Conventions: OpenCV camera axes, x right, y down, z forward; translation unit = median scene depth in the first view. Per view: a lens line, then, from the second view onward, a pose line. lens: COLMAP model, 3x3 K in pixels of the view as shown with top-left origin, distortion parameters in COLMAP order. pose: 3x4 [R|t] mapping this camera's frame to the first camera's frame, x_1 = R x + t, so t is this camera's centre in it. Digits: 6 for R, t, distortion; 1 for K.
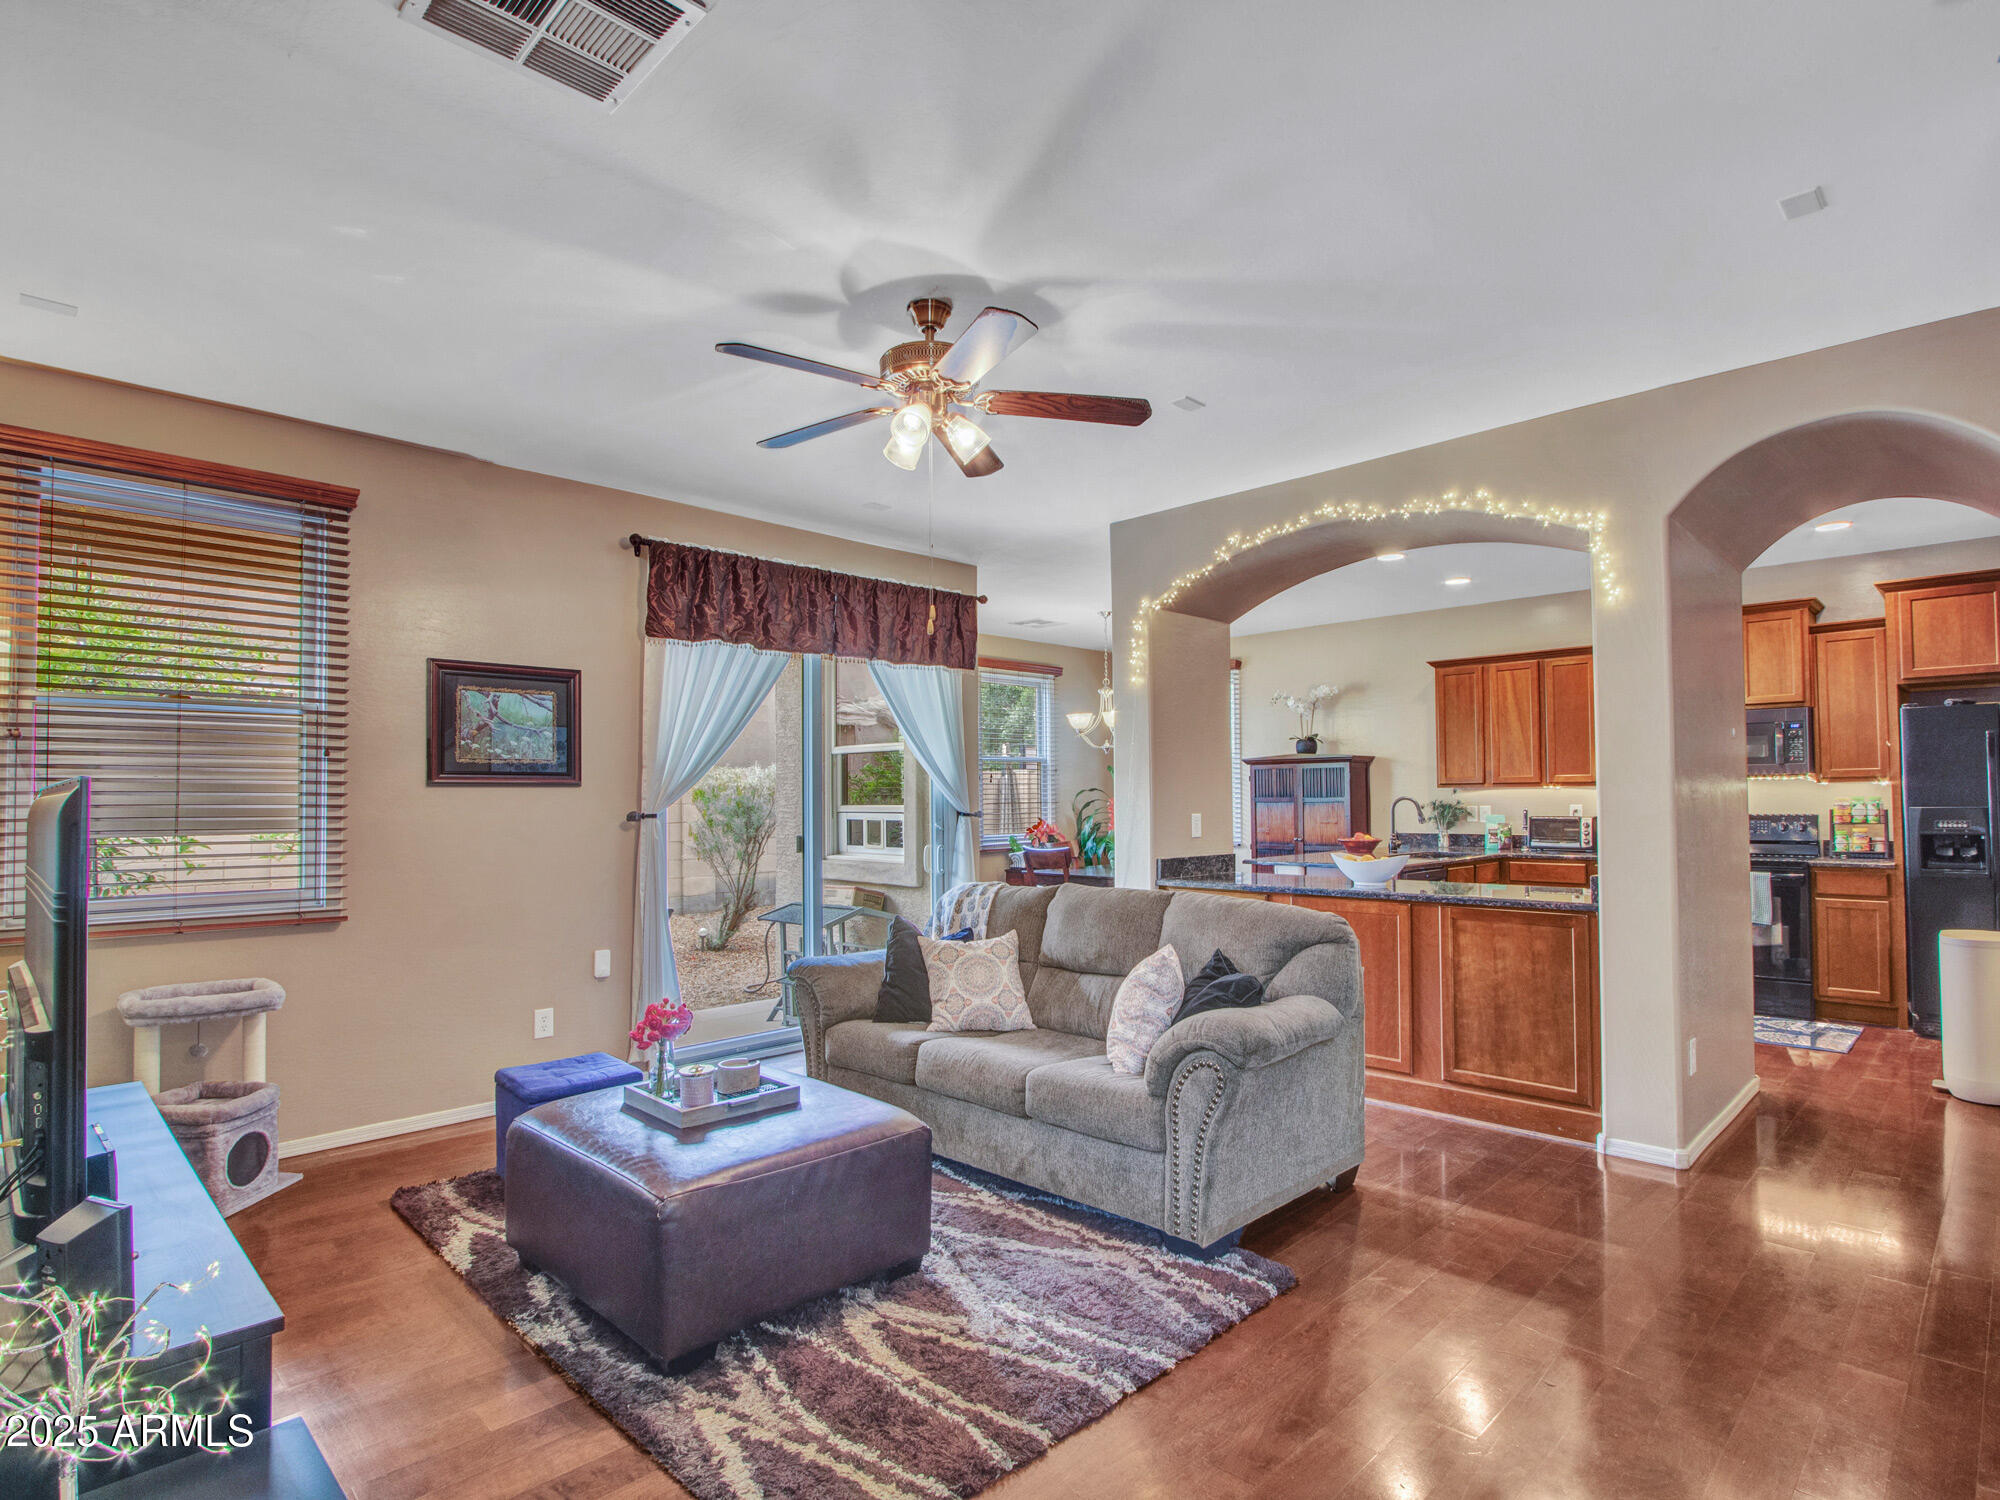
lens RADIAL K [[1038.6, 0, 1029.7], [0, 1038.6, 771.5], [0, 0, 1]] dist [-0.021924, 0.000546]
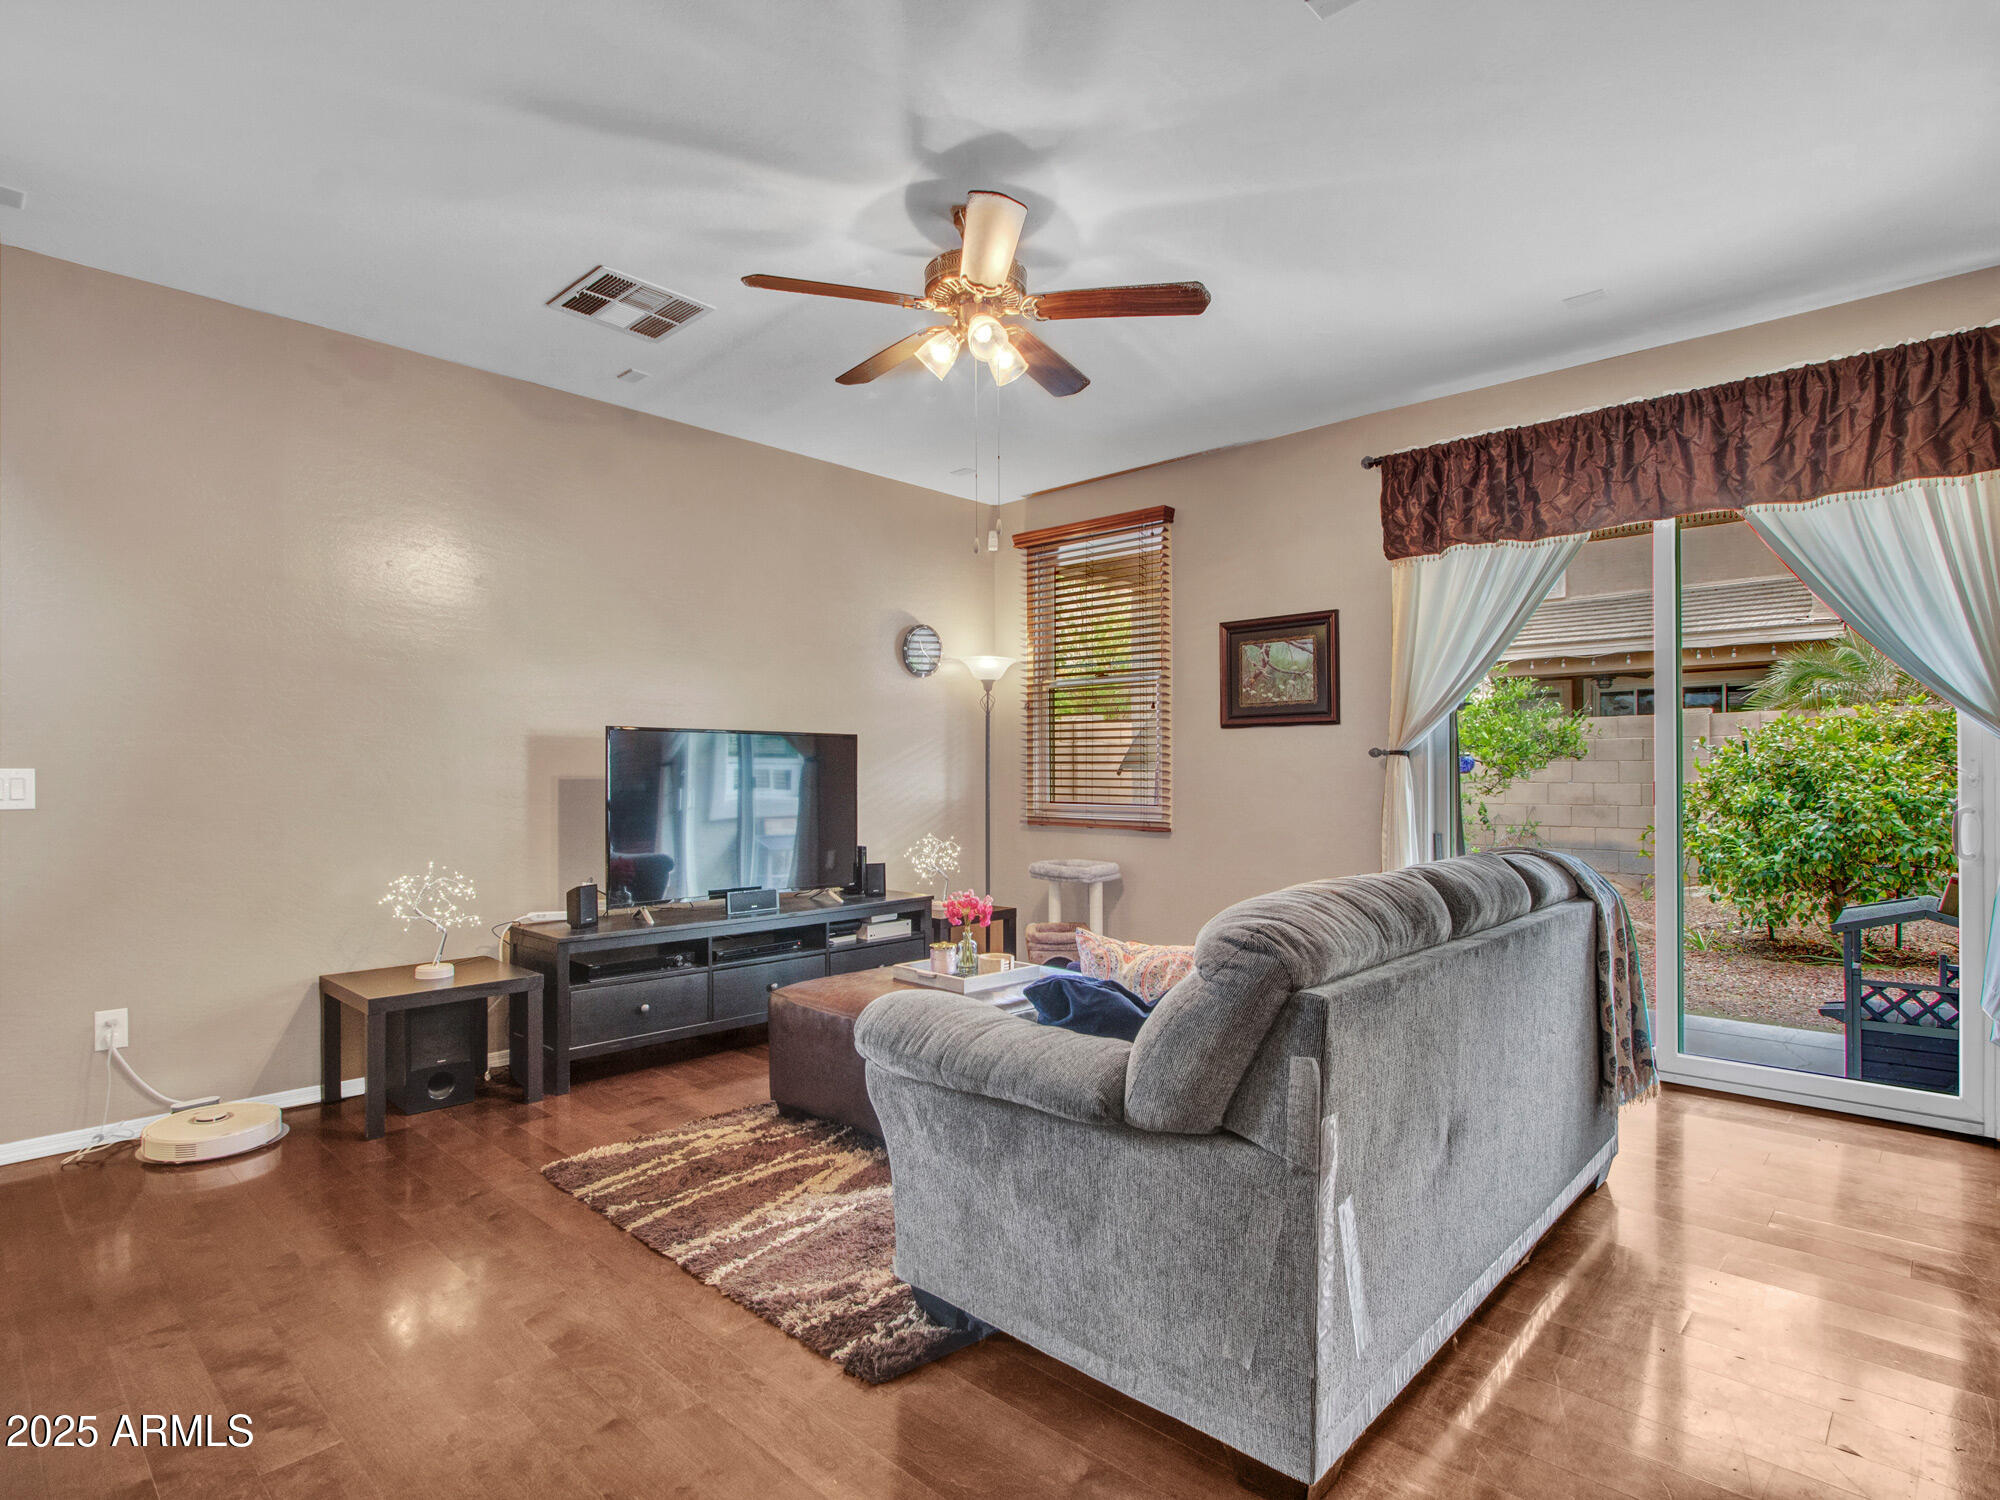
lens RADIAL K [[1038.6, 0, 1029.7], [0, 1038.6, 771.5], [0, 0, 1]] dist [-0.021924, 0.000546]
pose [[0.023010, 0.005316, -0.999721, 0.583762], [0.030713, 0.999510, 0.006022, 0.046406], [0.999263, -0.030843, 0.022835, 0.672093]]
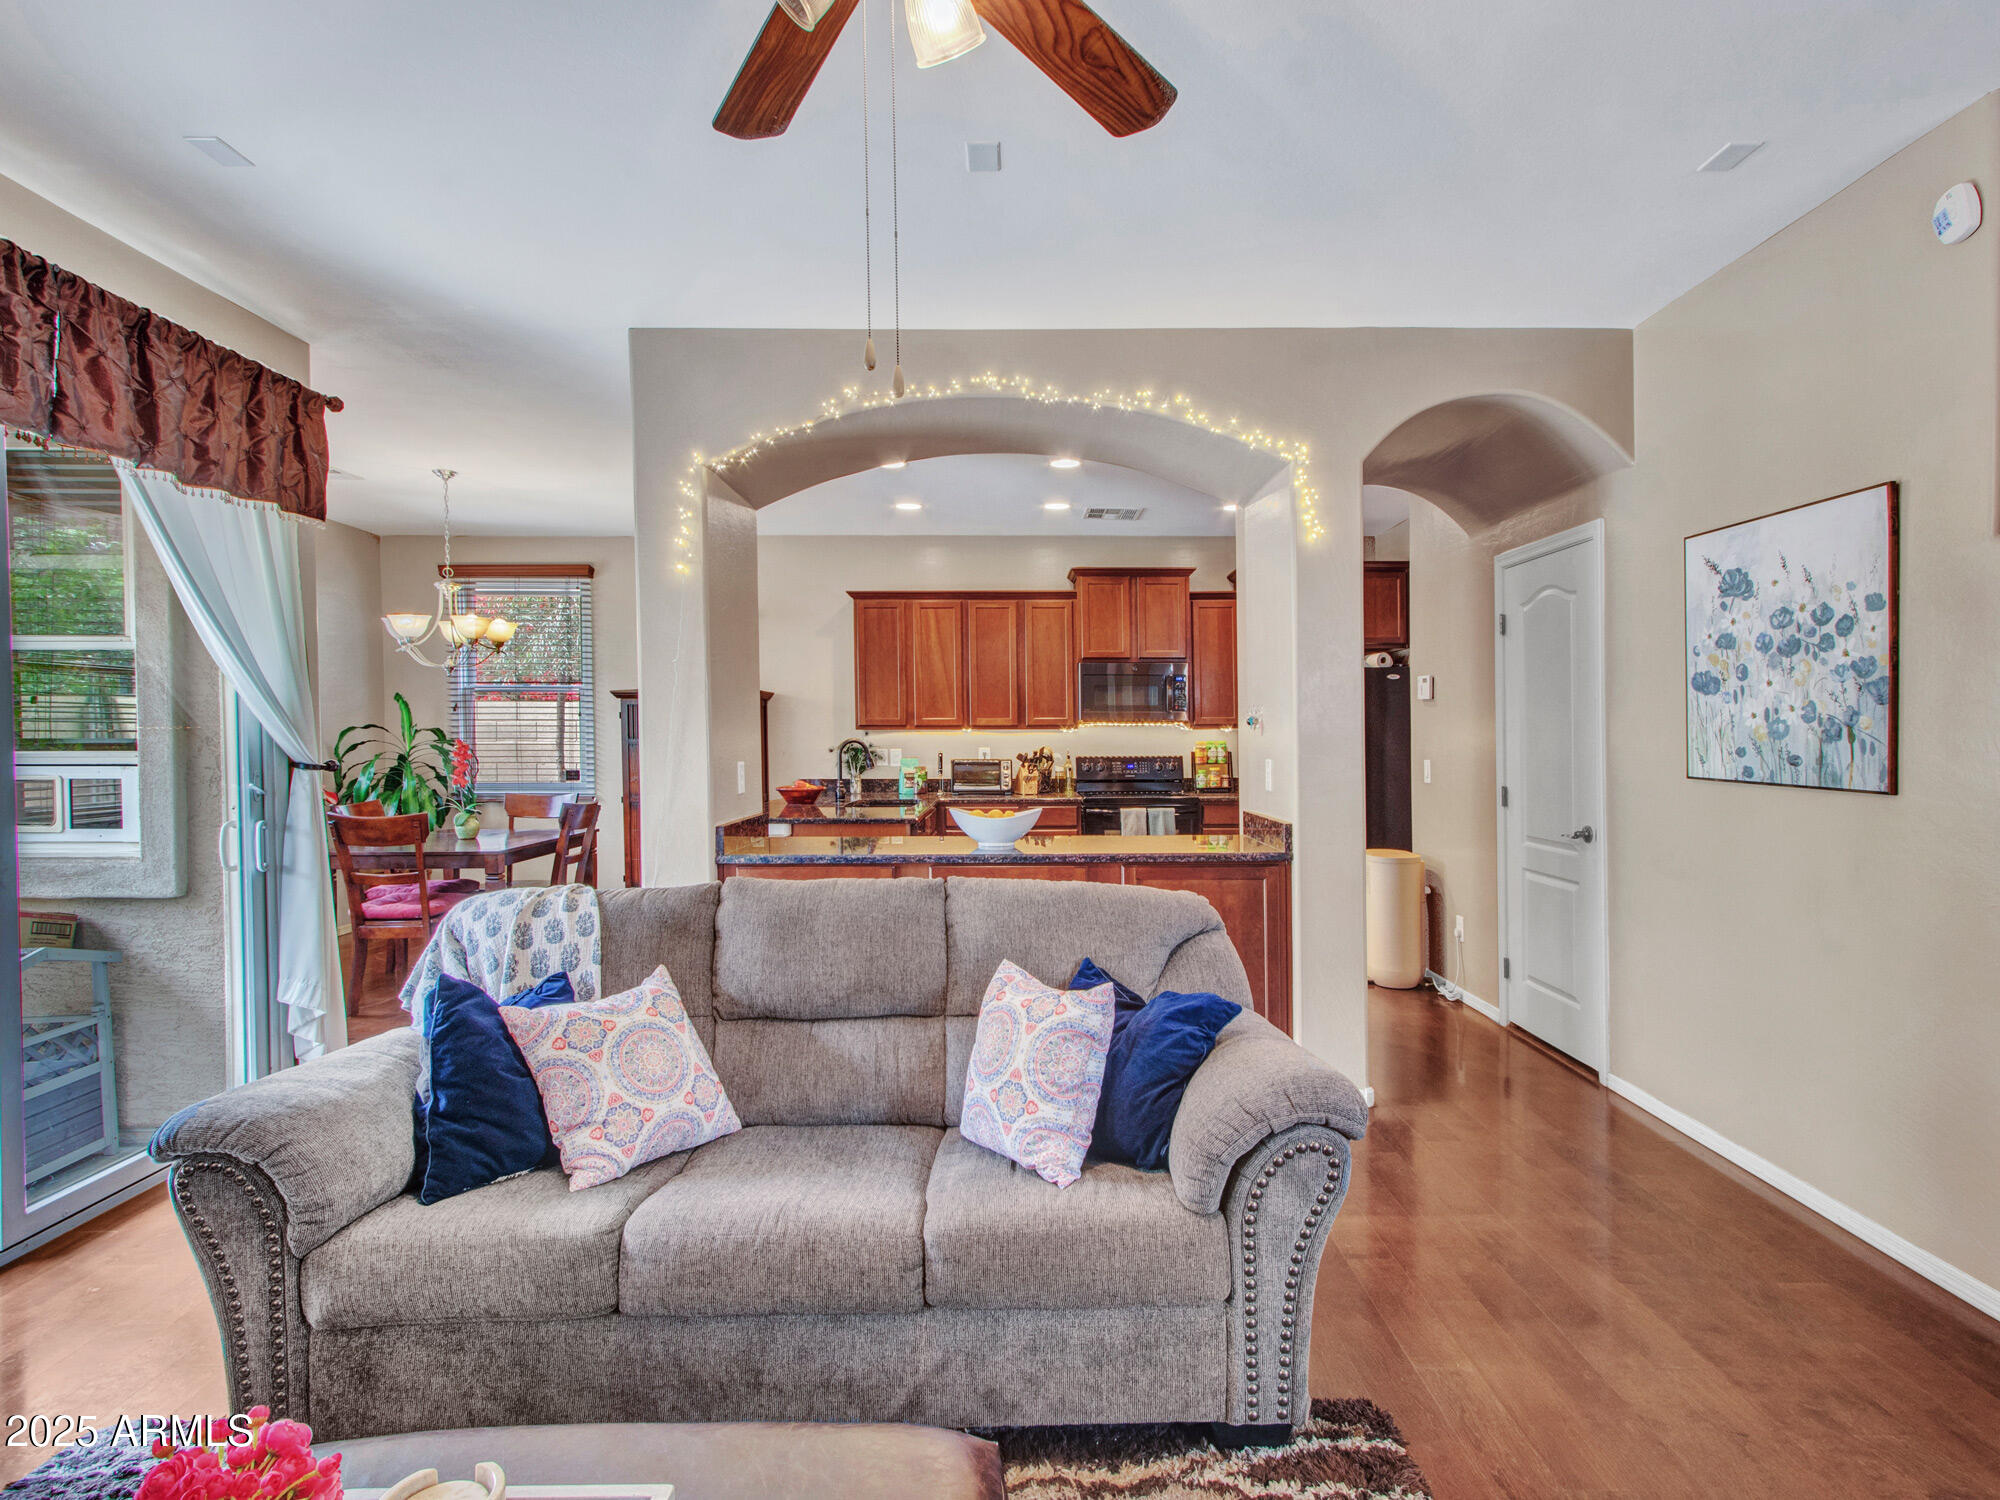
lens RADIAL K [[1029.0, 0, 1000.0], [0, 1029.0, 750.0], [0, 0, 1]] dist [0.005532, 0.001854]
pose [[0.707950, -0.003101, 0.706256, -0.260682], [-0.022656, 0.999376, 0.027098, 0.010216], [-0.705899, -0.035185, 0.707438, 0.415068]]
